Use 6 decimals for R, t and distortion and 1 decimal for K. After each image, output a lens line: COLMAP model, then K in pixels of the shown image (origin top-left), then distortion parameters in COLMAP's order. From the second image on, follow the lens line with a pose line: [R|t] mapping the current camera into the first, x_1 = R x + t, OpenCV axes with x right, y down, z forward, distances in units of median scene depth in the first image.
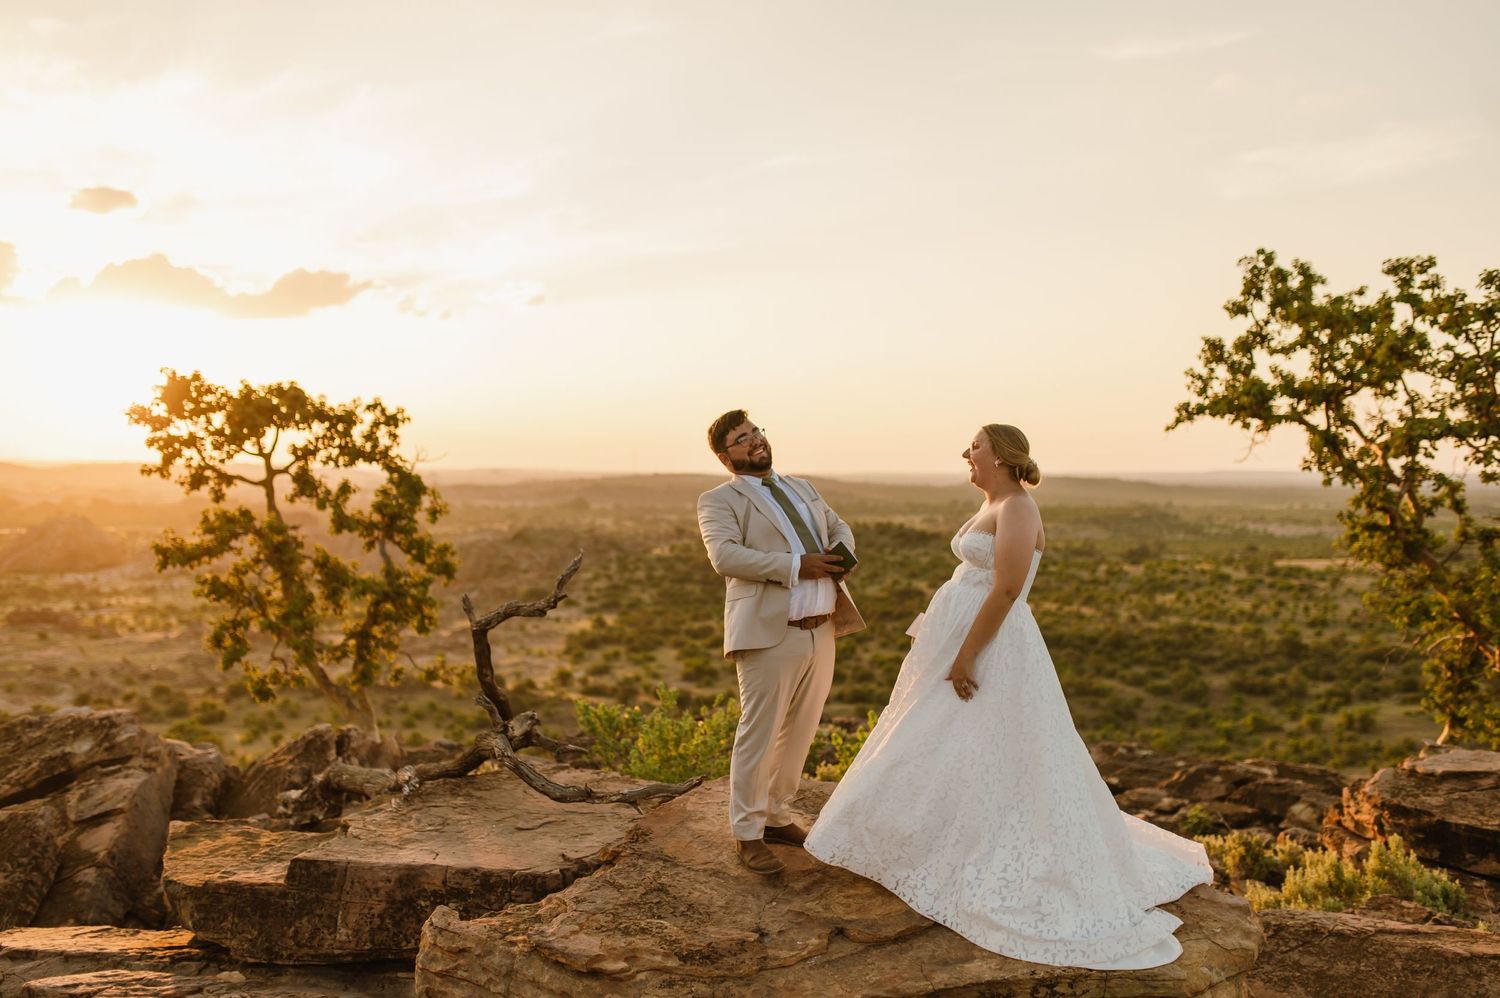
lens RADIAL K [[1415.4, 0, 747.8], [0, 1415.4, 503.3], [0, 0, 1]] dist [0.023940, 0.000000]
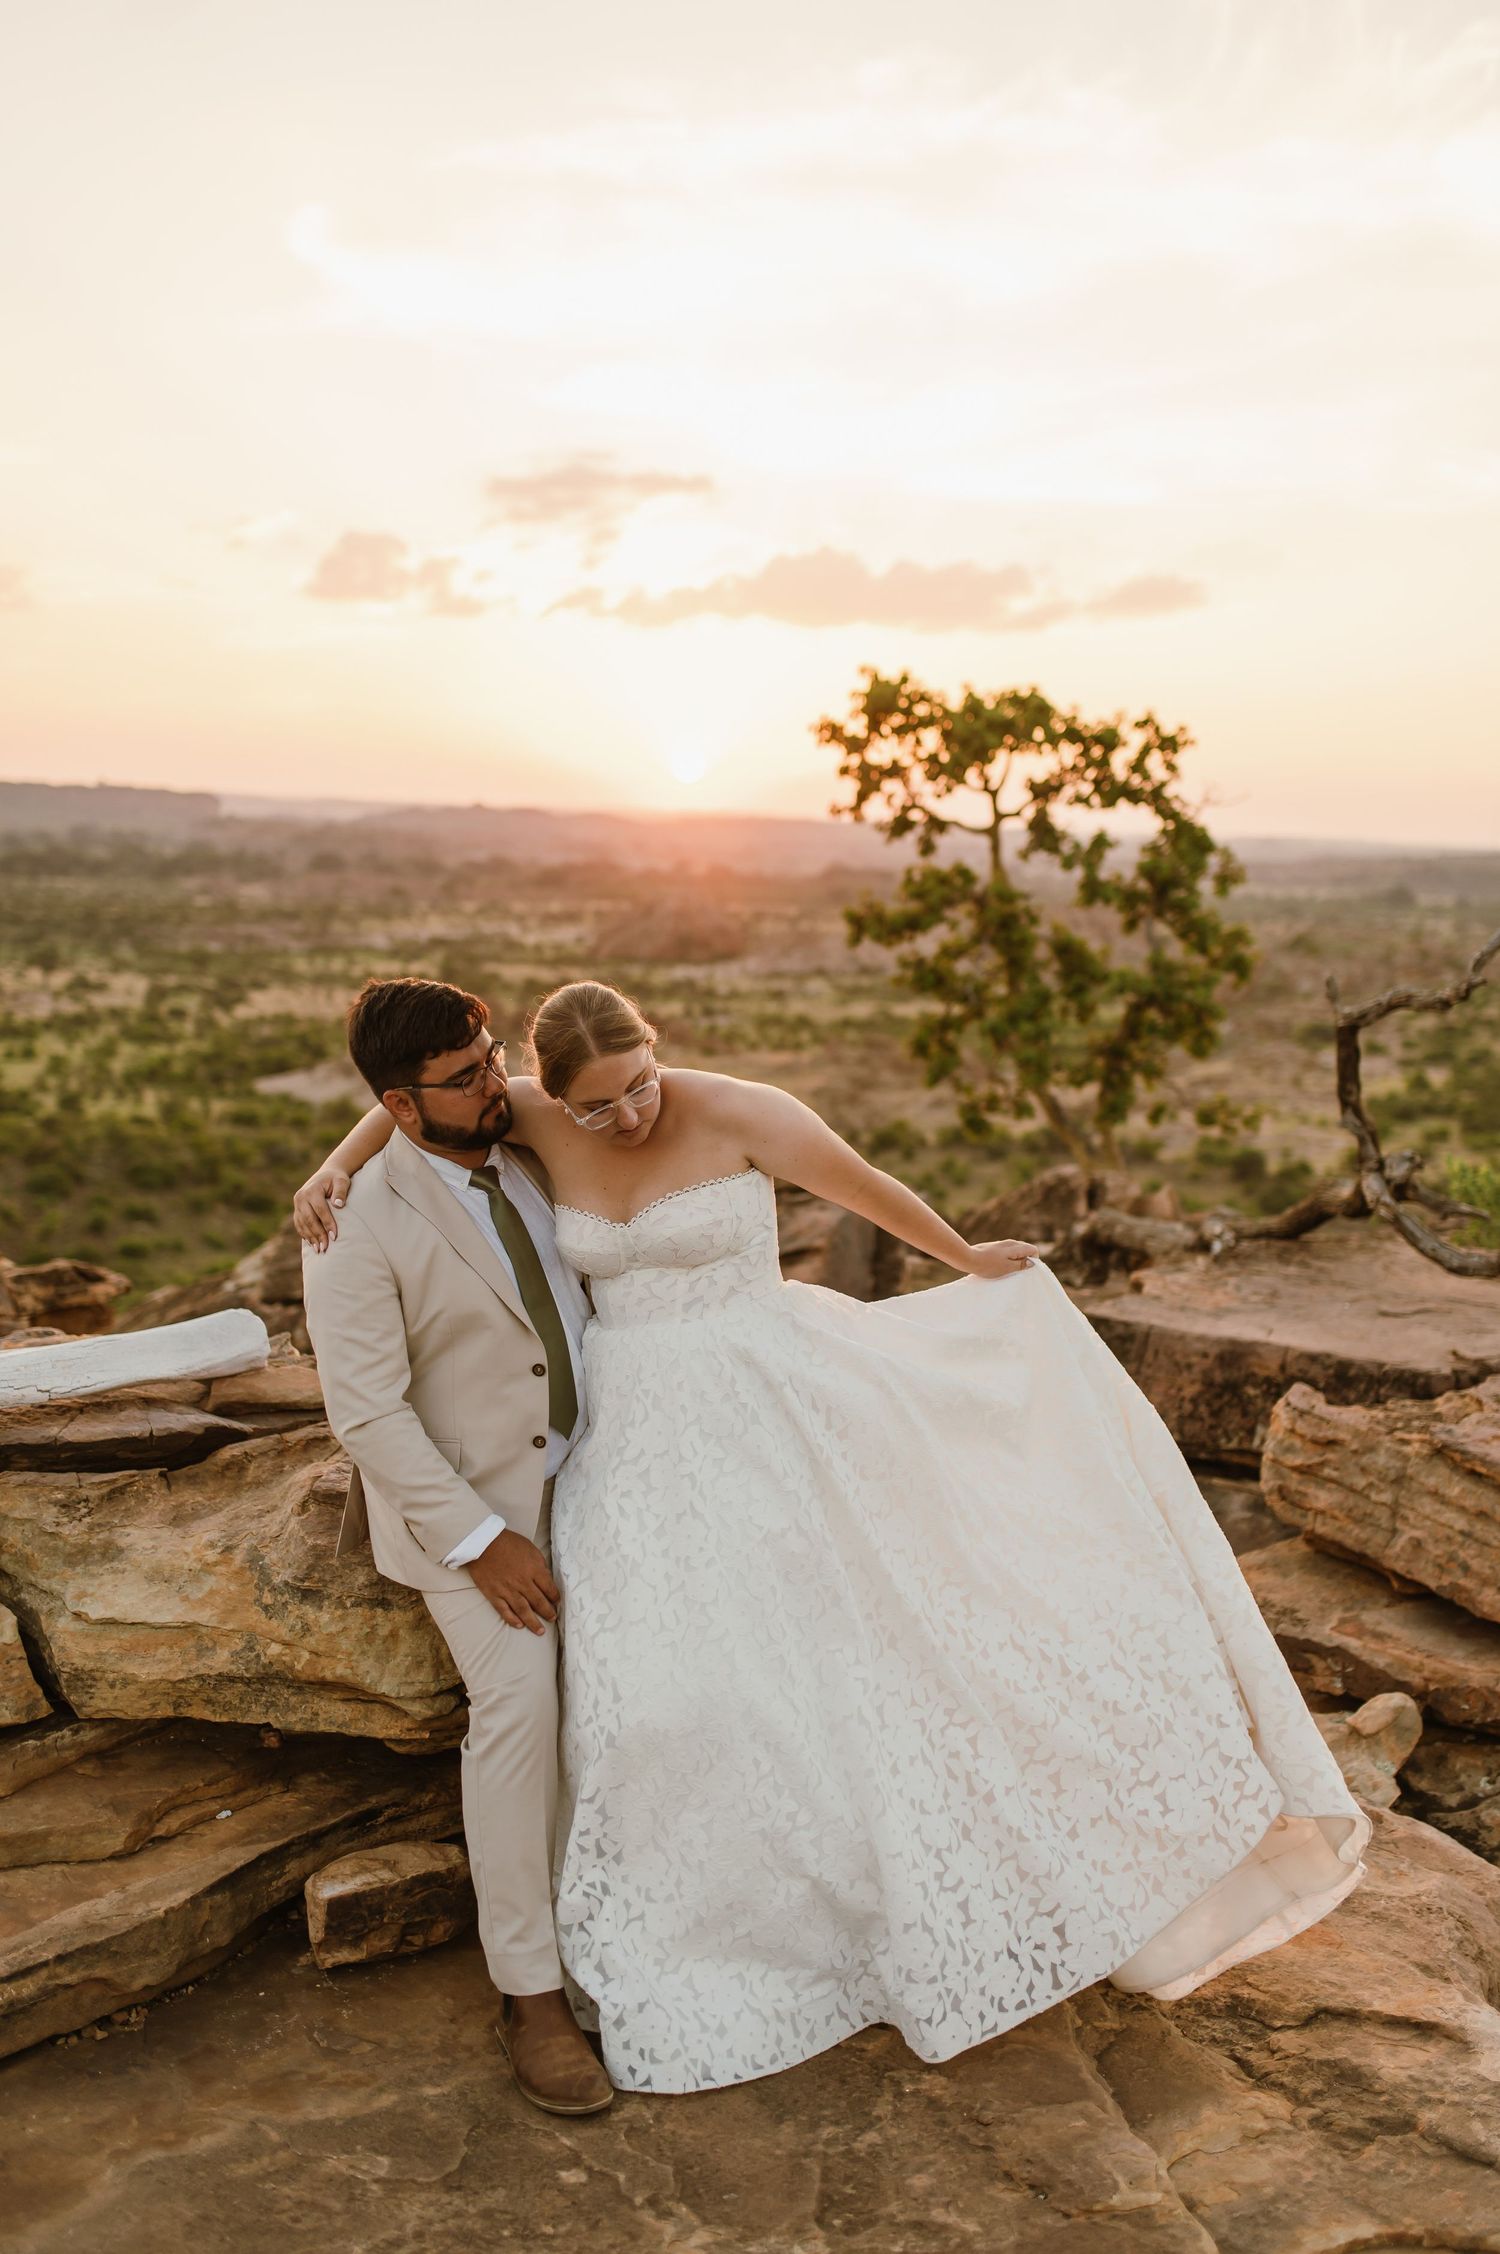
lens RADIAL K [[2126.8, 0, 763.5], [0, 2126.8, 1150.8], [0, 0, 1]] dist [0.023940, 0.000000]
pose [[0.918126, 0.083377, -0.387418, -0.018060], [-0.035408, 0.990966, 0.129357, 0.010559], [0.394704, -0.105048, 0.912784, -0.034458]]
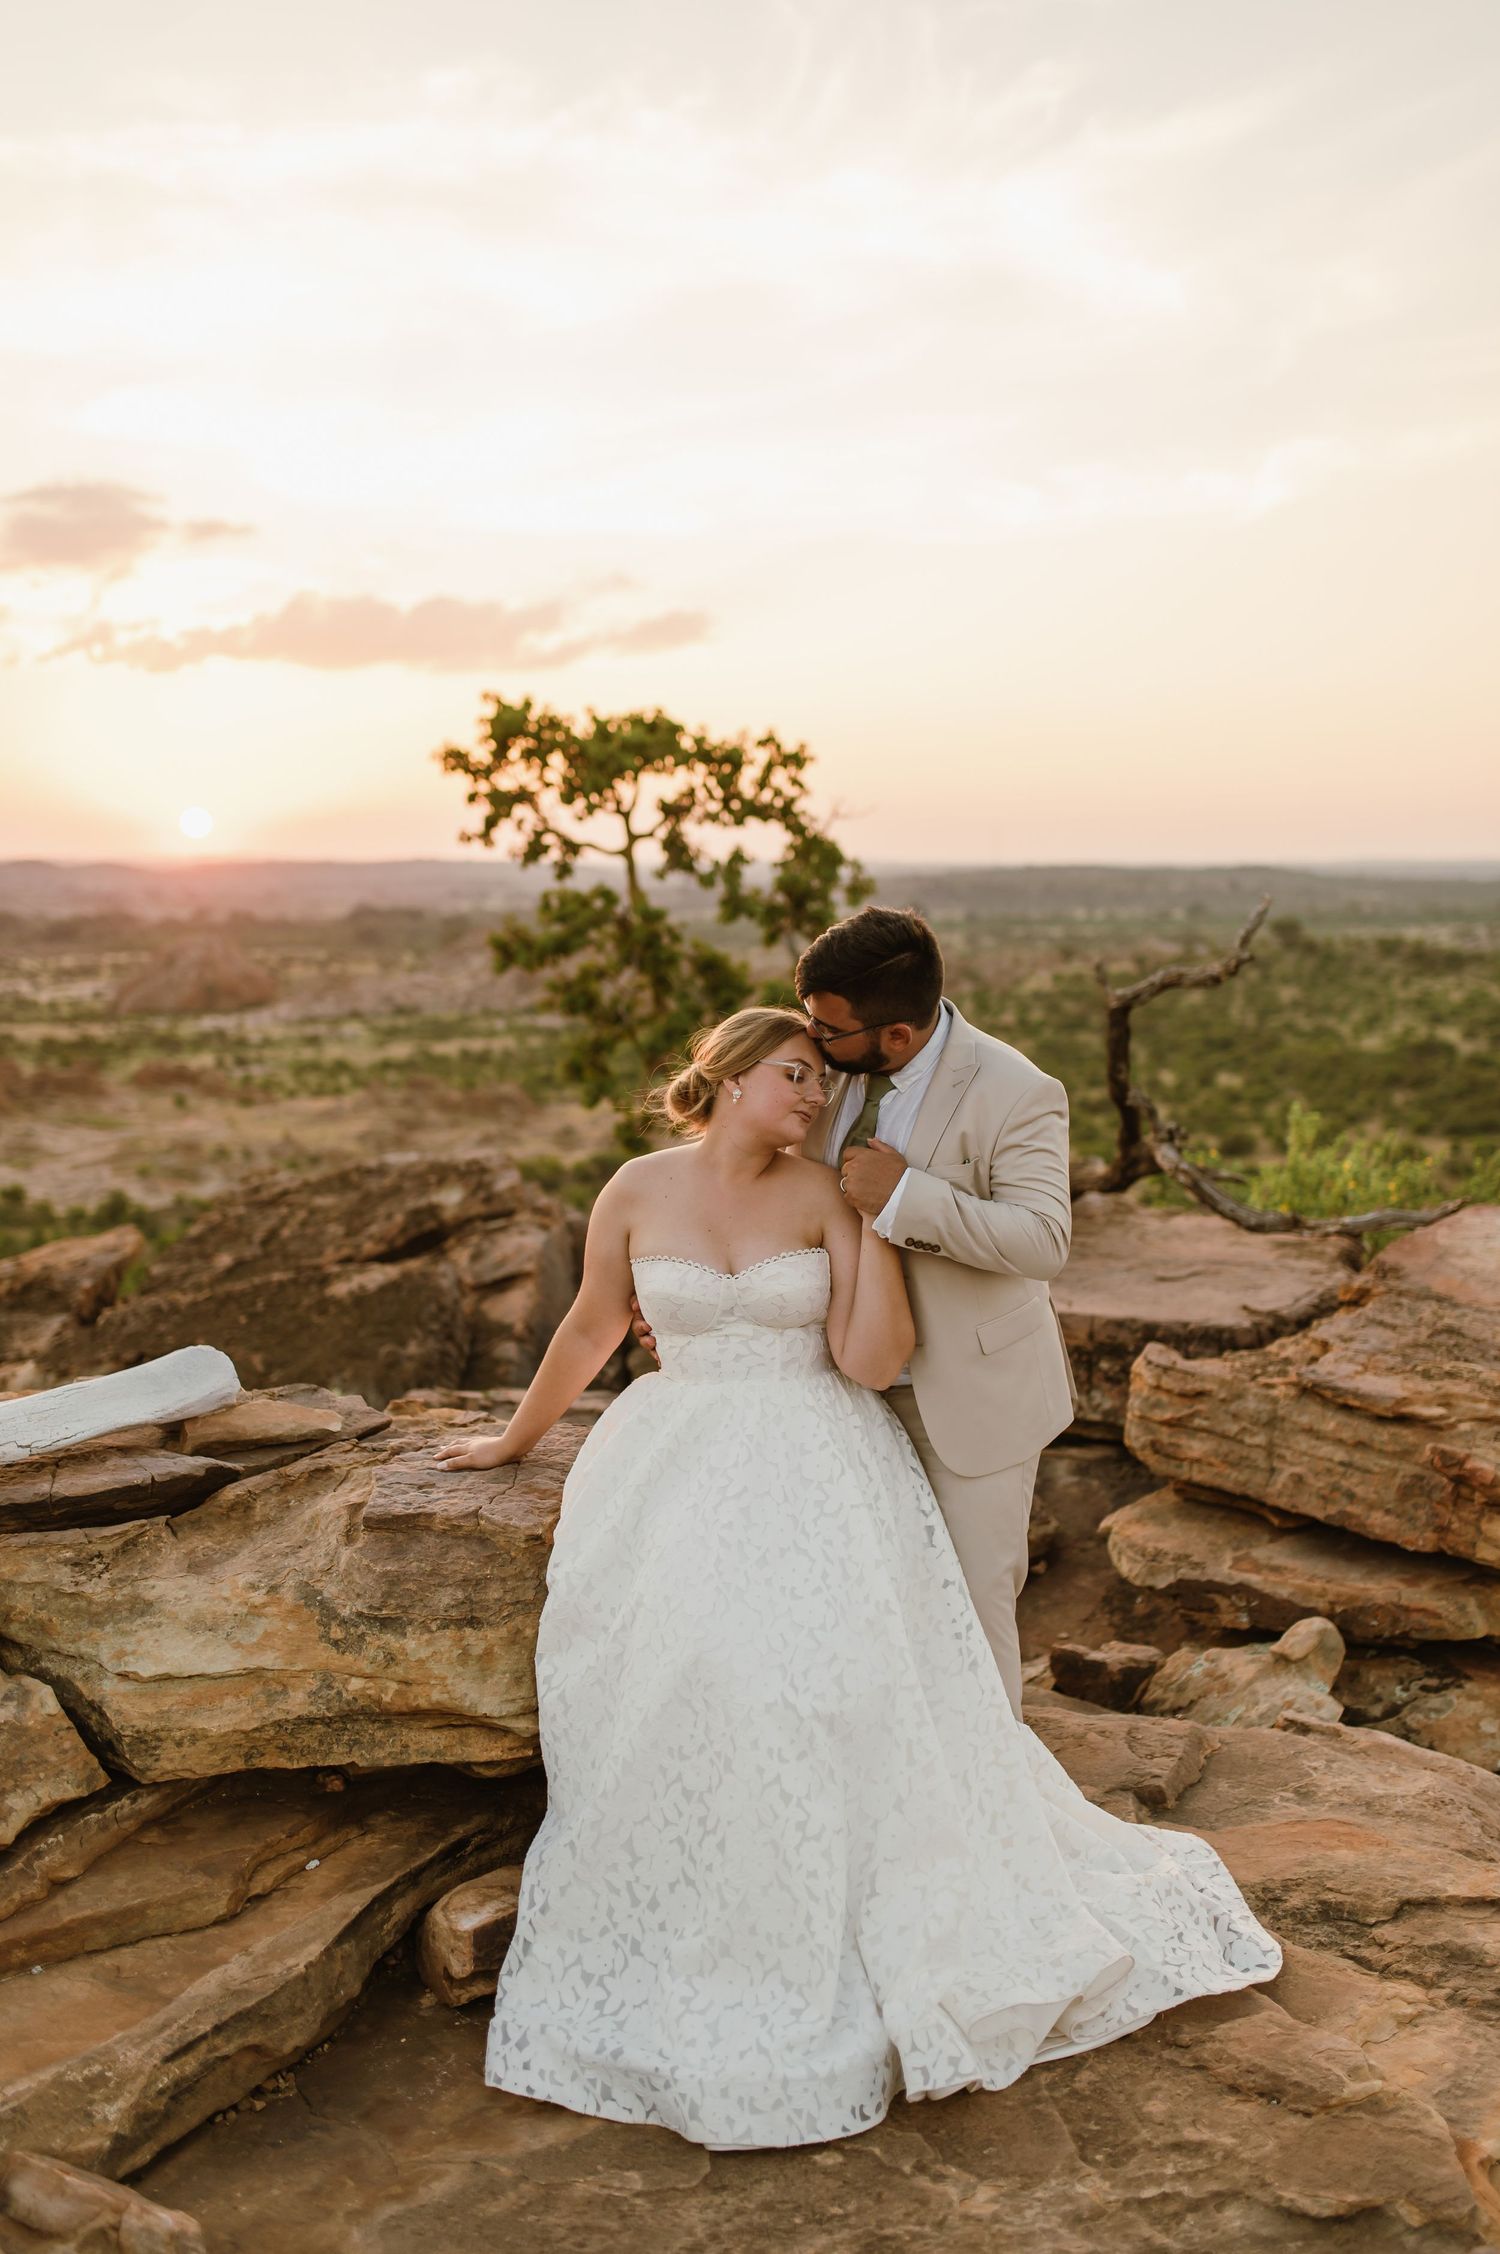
lens RADIAL K [[2126.8, 0, 762.1], [0, 2126.8, 1154.3], [0, 0, 1]] dist [0.023940, 0.000000]
pose [[0.982449, 0.012839, -0.186088, -0.070762], [0.008314, 0.993623, 0.112444, 0.016981], [0.186345, -0.112018, 0.976078, -0.051820]]
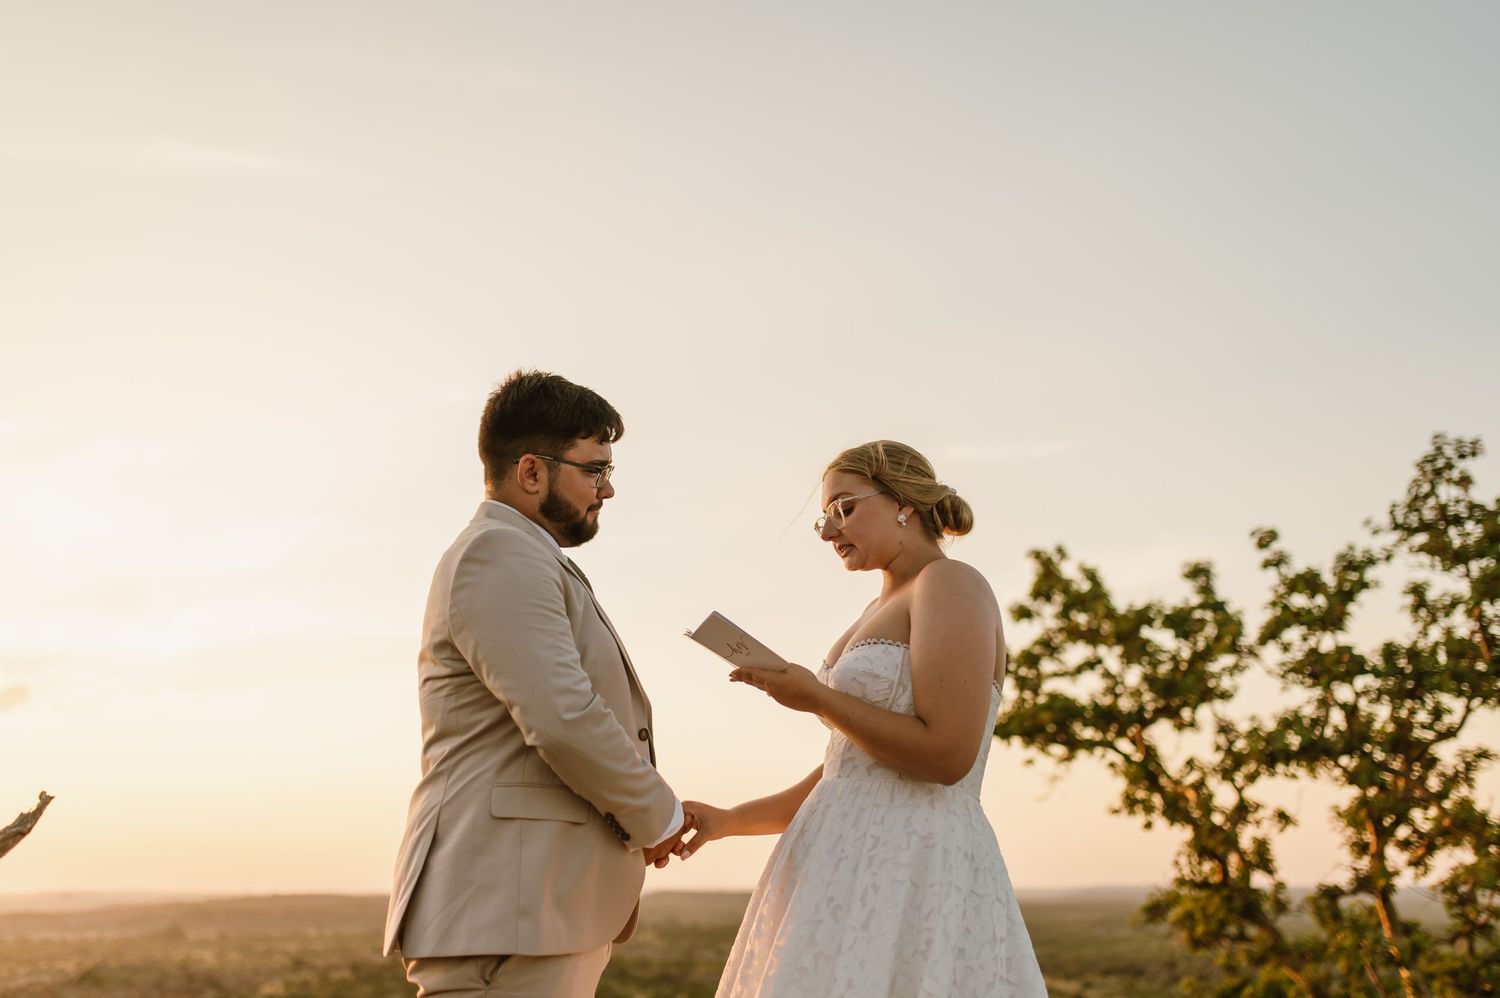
lens RADIAL K [[1537.9, 0, 773.9], [0, 1537.9, 501.3], [0, 0, 1]] dist [0.050926, 0.000000]
pose [[0.971731, 0.049726, 0.230794, -0.006884], [0.013040, 0.964770, -0.262771, 0.033763], [-0.235730, 0.258352, 0.936849, 0.176885]]
